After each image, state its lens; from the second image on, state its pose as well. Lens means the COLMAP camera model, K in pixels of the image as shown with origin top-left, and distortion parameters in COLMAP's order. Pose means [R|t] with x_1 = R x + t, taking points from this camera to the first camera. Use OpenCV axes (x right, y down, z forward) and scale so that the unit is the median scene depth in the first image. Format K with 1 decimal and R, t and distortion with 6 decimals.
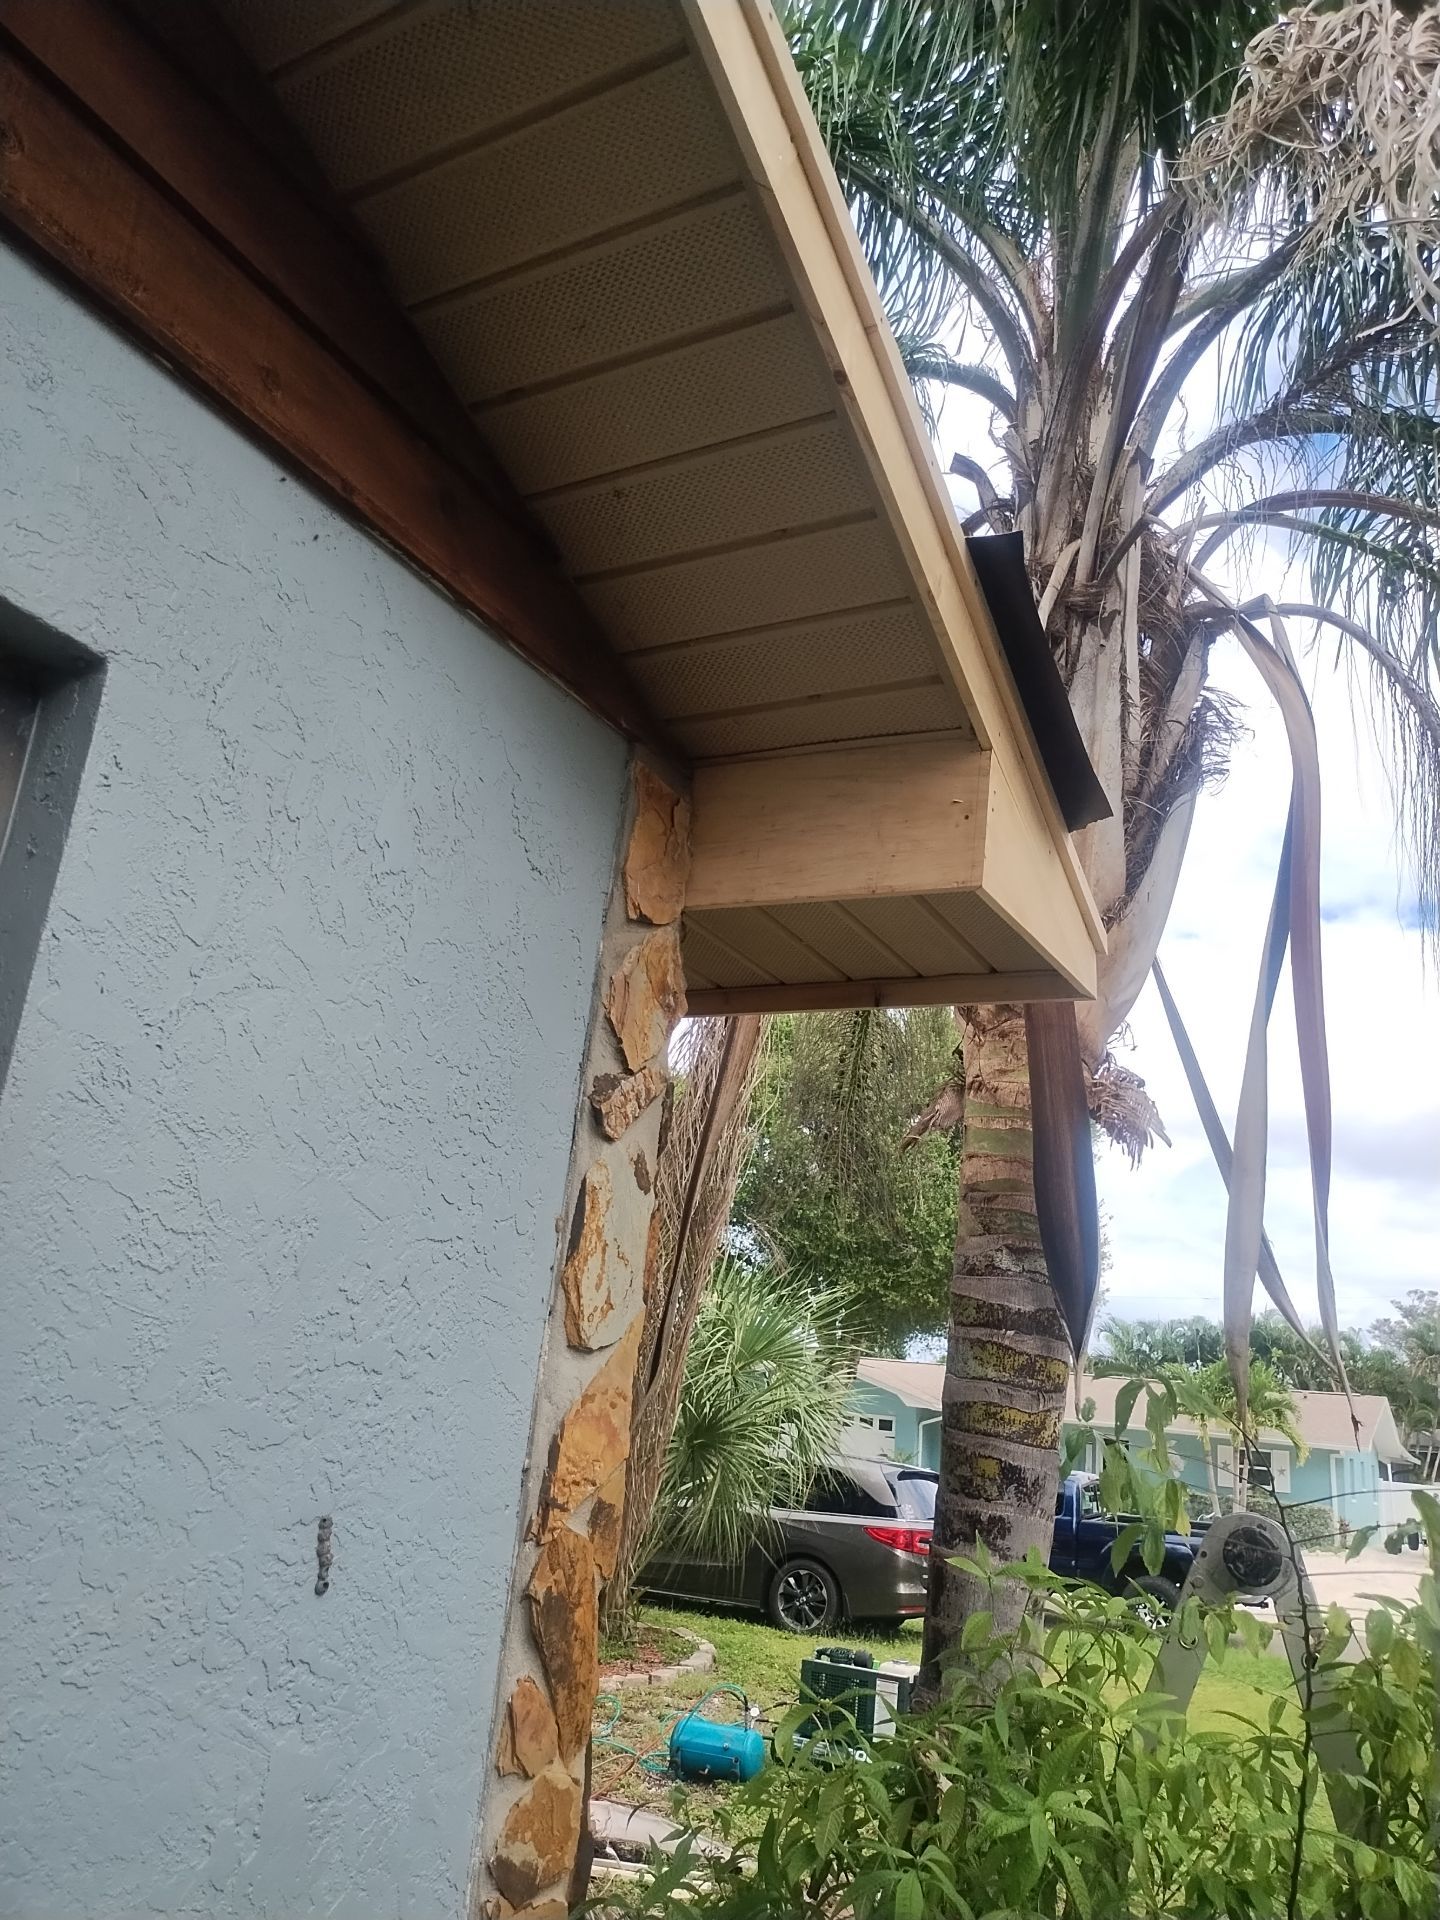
lens RADIAL K [[1443.1, 0, 720.0], [0, 1443.1, 960.0], [0, 0, 1]] dist [0.089669, -0.140775]
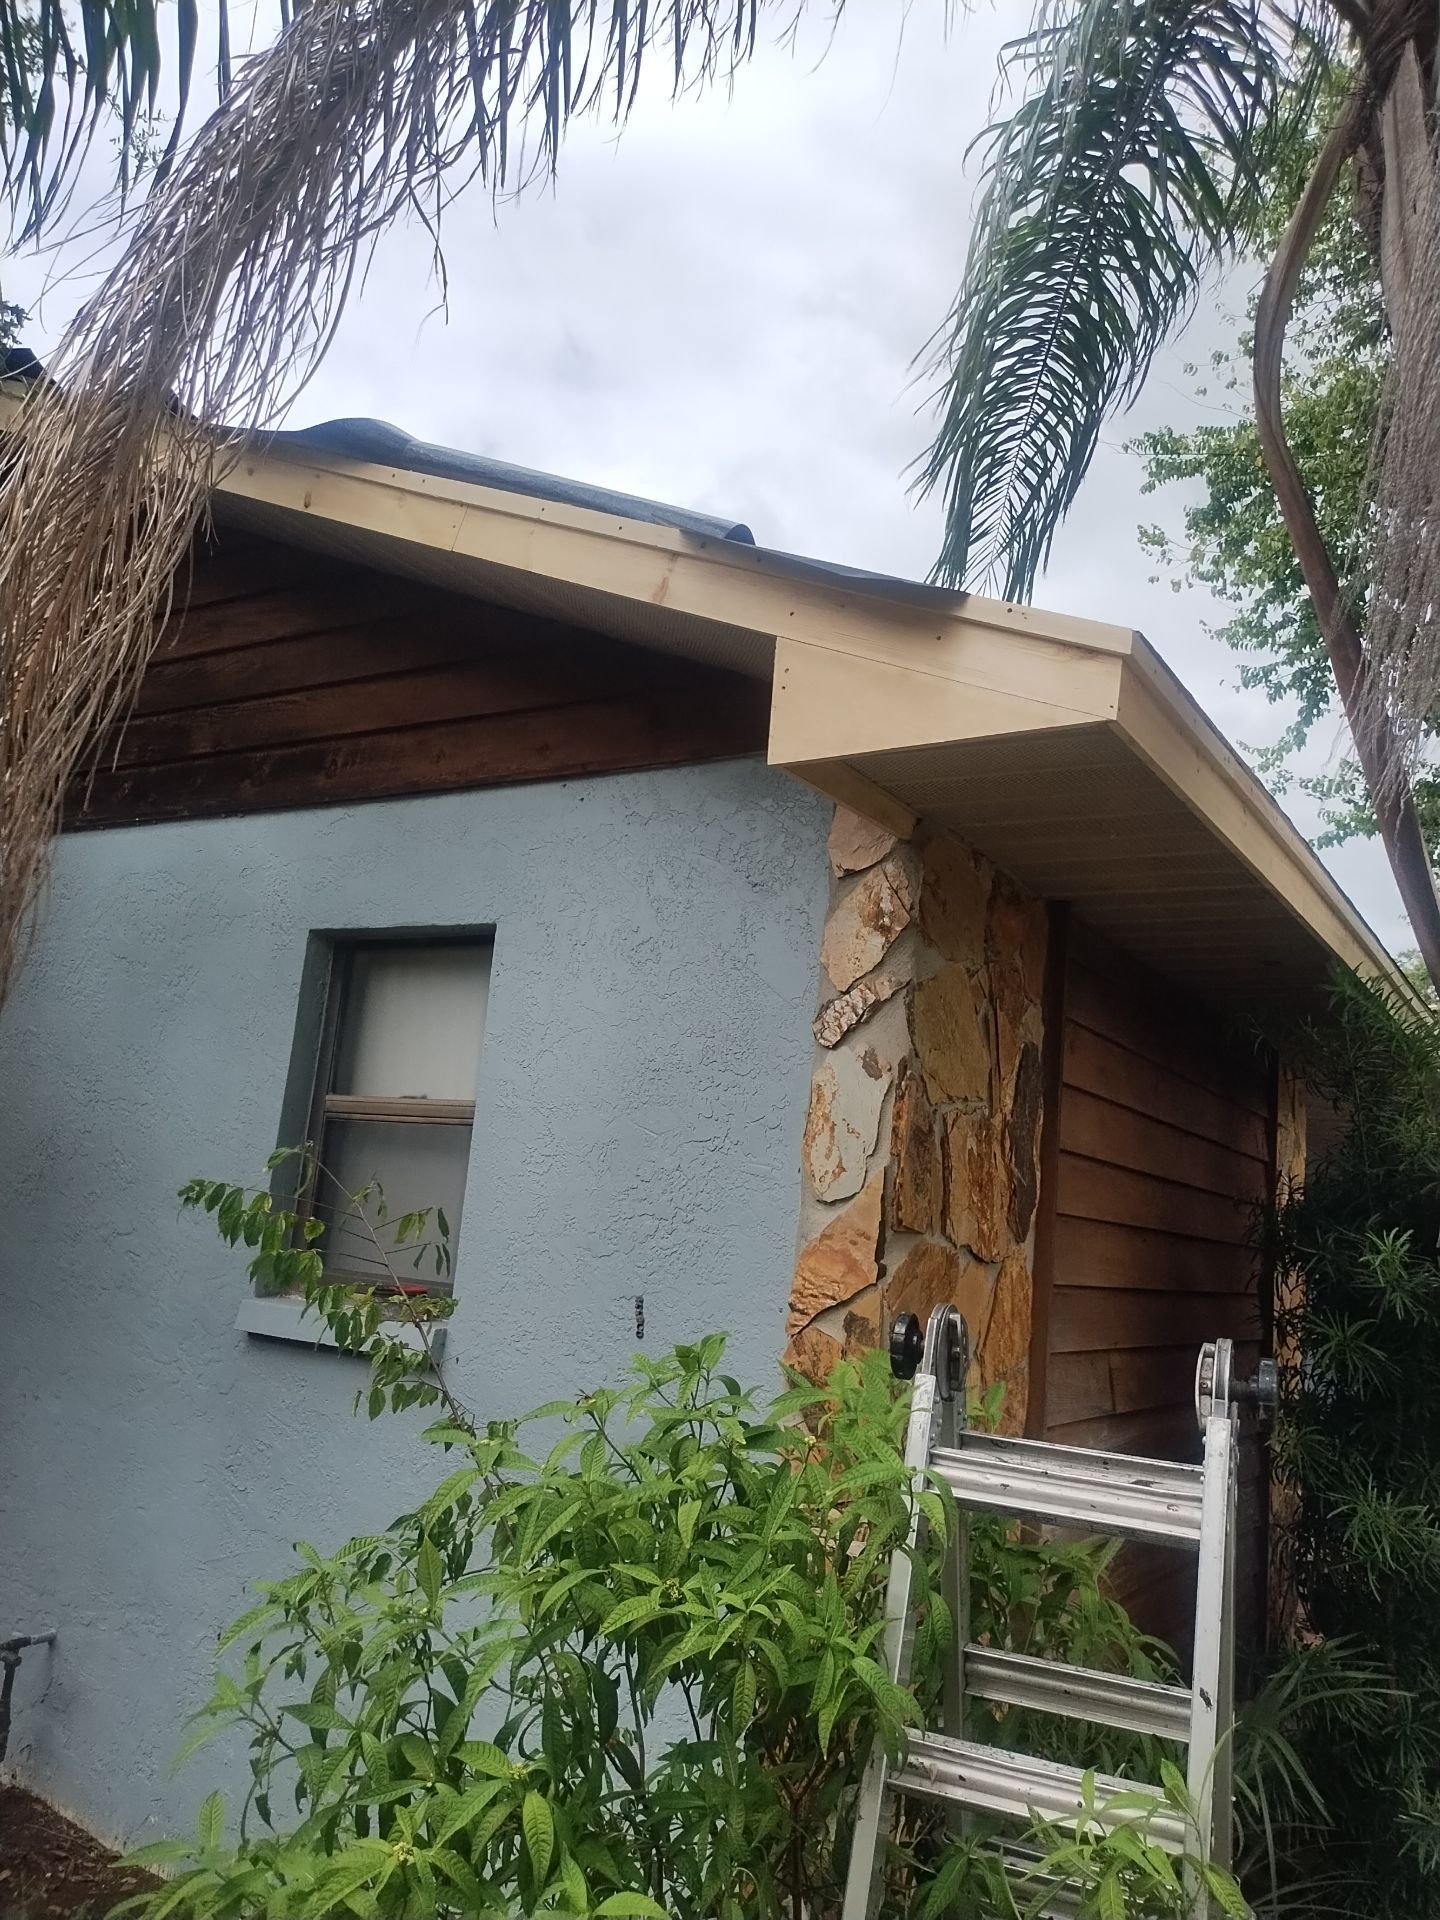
lens RADIAL K [[1443.1, 0, 720.0], [0, 1443.1, 960.0], [0, 0, 1]] dist [0.089669, -0.140775]
pose [[-0.061592, -0.274654, -0.959568, 1.292595], [0.212095, 0.935835, -0.281475, 0.423608], [0.975306, -0.220856, 0.000613, 0.972217]]
